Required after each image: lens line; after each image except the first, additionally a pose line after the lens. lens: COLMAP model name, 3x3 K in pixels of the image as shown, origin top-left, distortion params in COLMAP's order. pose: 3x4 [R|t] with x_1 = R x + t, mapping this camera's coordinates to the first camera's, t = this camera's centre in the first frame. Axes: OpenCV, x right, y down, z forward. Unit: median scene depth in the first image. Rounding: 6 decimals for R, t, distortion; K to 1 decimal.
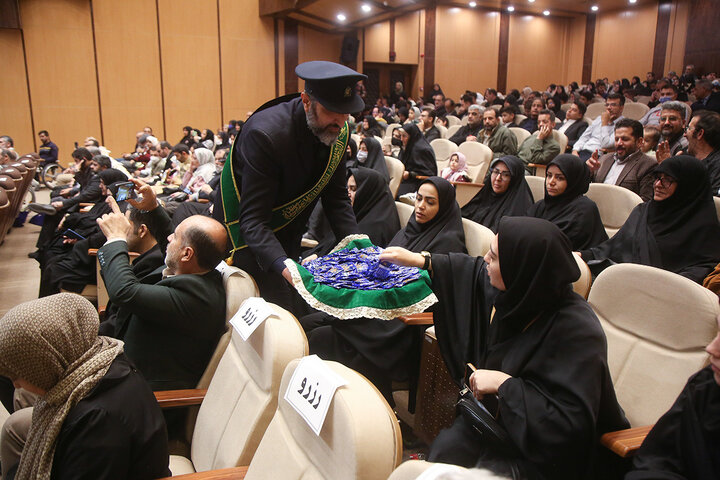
lens RADIAL K [[594.8, 0, 360.2], [0, 594.8, 240.1], [0, 0, 1]] dist [-0.018851, 0.015573]
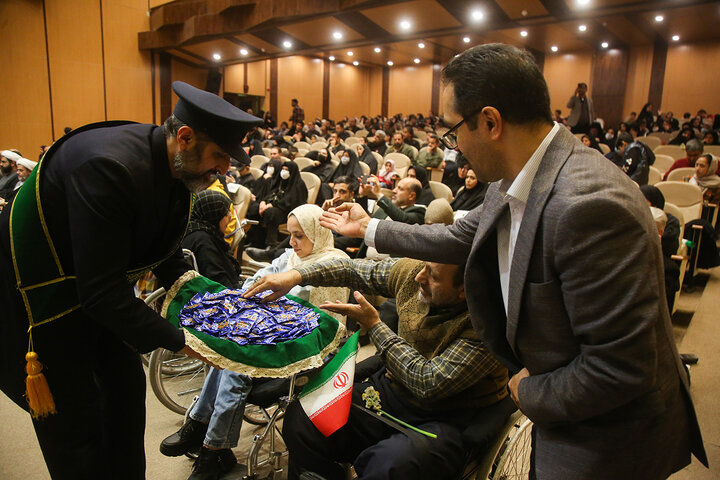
lens RADIAL K [[532.4, 0, 361.7], [0, 532.4, 243.1], [0, 0, 1]] dist [-0.081403, 0.059016]
pose [[0.920300, -0.047080, 0.388370, -0.174456], [0.051943, 0.998648, -0.002025, 0.027136], [-0.387749, 0.022037, 0.921501, -0.102401]]
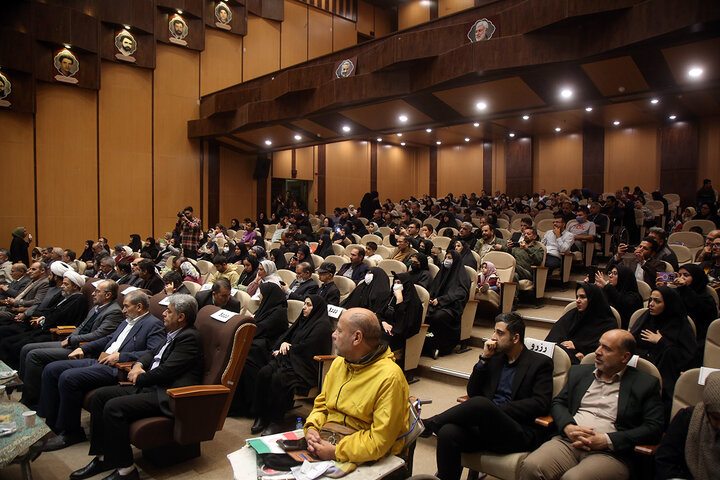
lens RADIAL K [[532.4, 0, 361.9], [0, 532.4, 232.6], [0, 0, 1]] dist [-0.081403, 0.059016]
pose [[0.937517, -0.008727, 0.347830, -0.200128], [0.068730, 0.984633, -0.160545, -0.013496], [-0.341083, 0.174420, 0.923710, -0.009917]]
